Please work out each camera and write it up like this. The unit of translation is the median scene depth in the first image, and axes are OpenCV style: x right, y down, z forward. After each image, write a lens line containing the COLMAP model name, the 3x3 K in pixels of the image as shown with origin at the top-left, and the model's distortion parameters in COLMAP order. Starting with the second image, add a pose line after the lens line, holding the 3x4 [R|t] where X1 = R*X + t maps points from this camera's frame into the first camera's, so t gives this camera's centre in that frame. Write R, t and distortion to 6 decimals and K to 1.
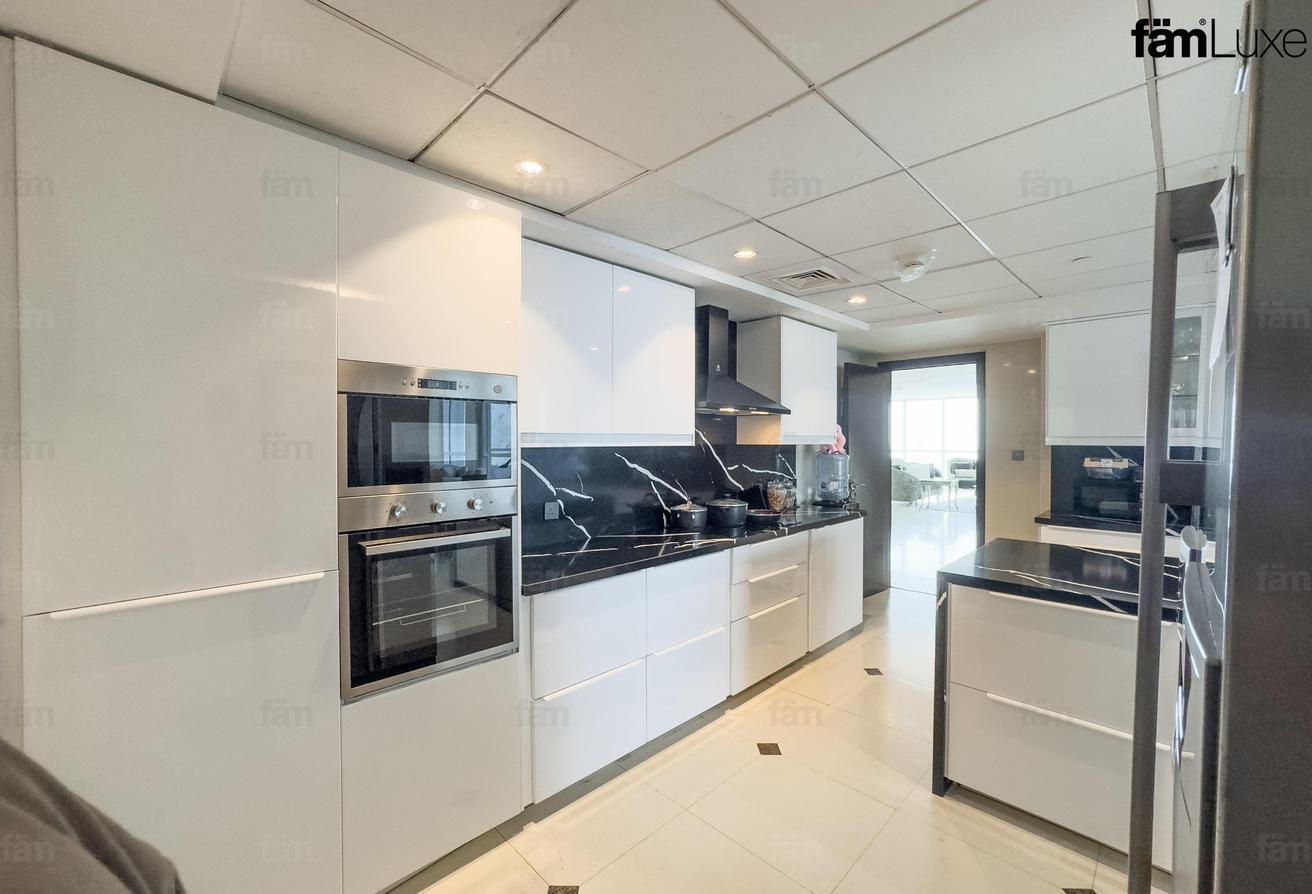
lens RADIAL K [[525.1, 0, 655.7], [0, 525.1, 453.5], [0, 0, 1]] dist [-0.006710, 0.002675]
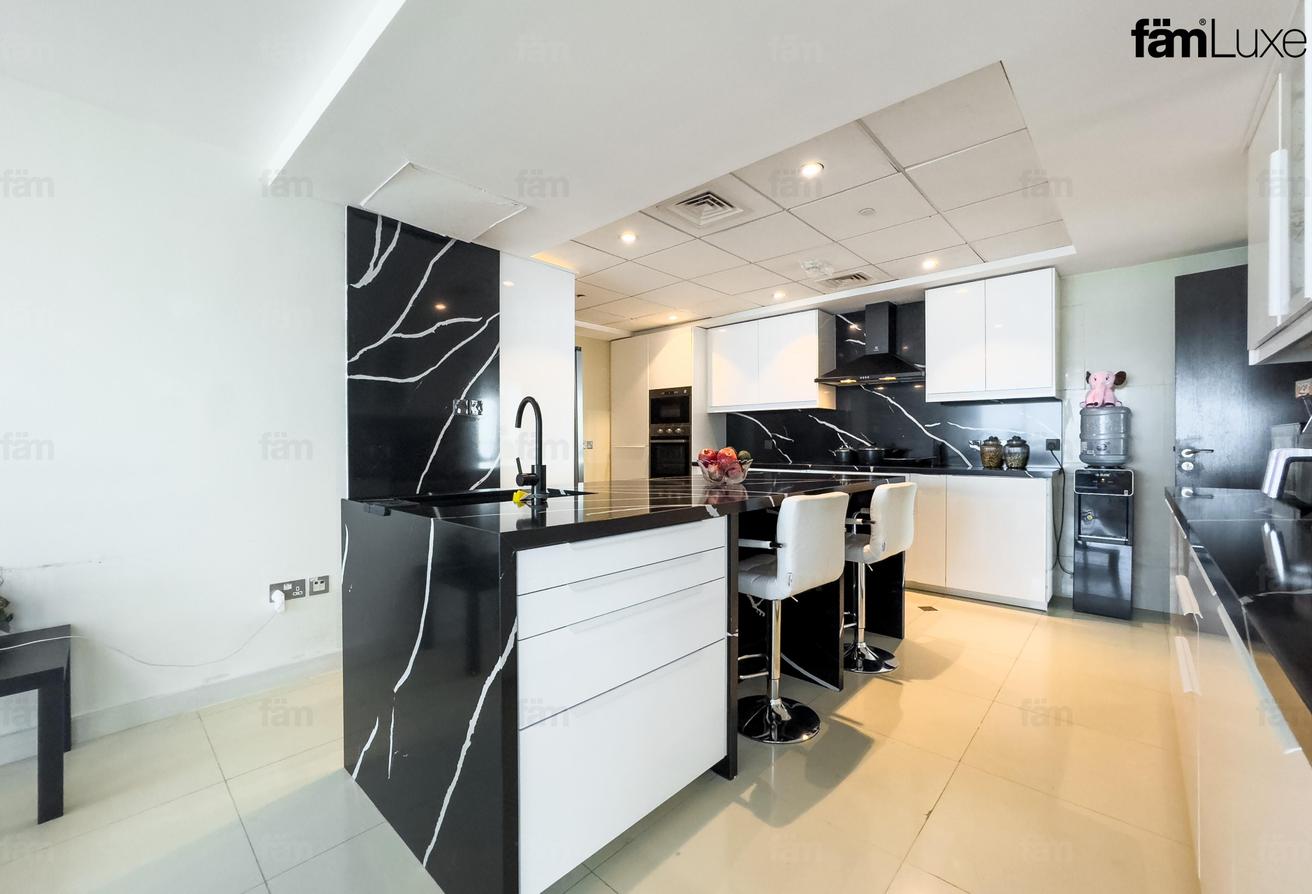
lens RADIAL K [[525.1, 0, 656.0], [0, 525.1, 446.4], [0, 0, 1]] dist [-0.006710, 0.002675]
pose [[0.047794, -0.000830, -0.998857, 1.731305], [-0.030083, 0.999545, -0.002270, 0.129625], [0.998404, 0.030157, 0.047747, 0.471921]]
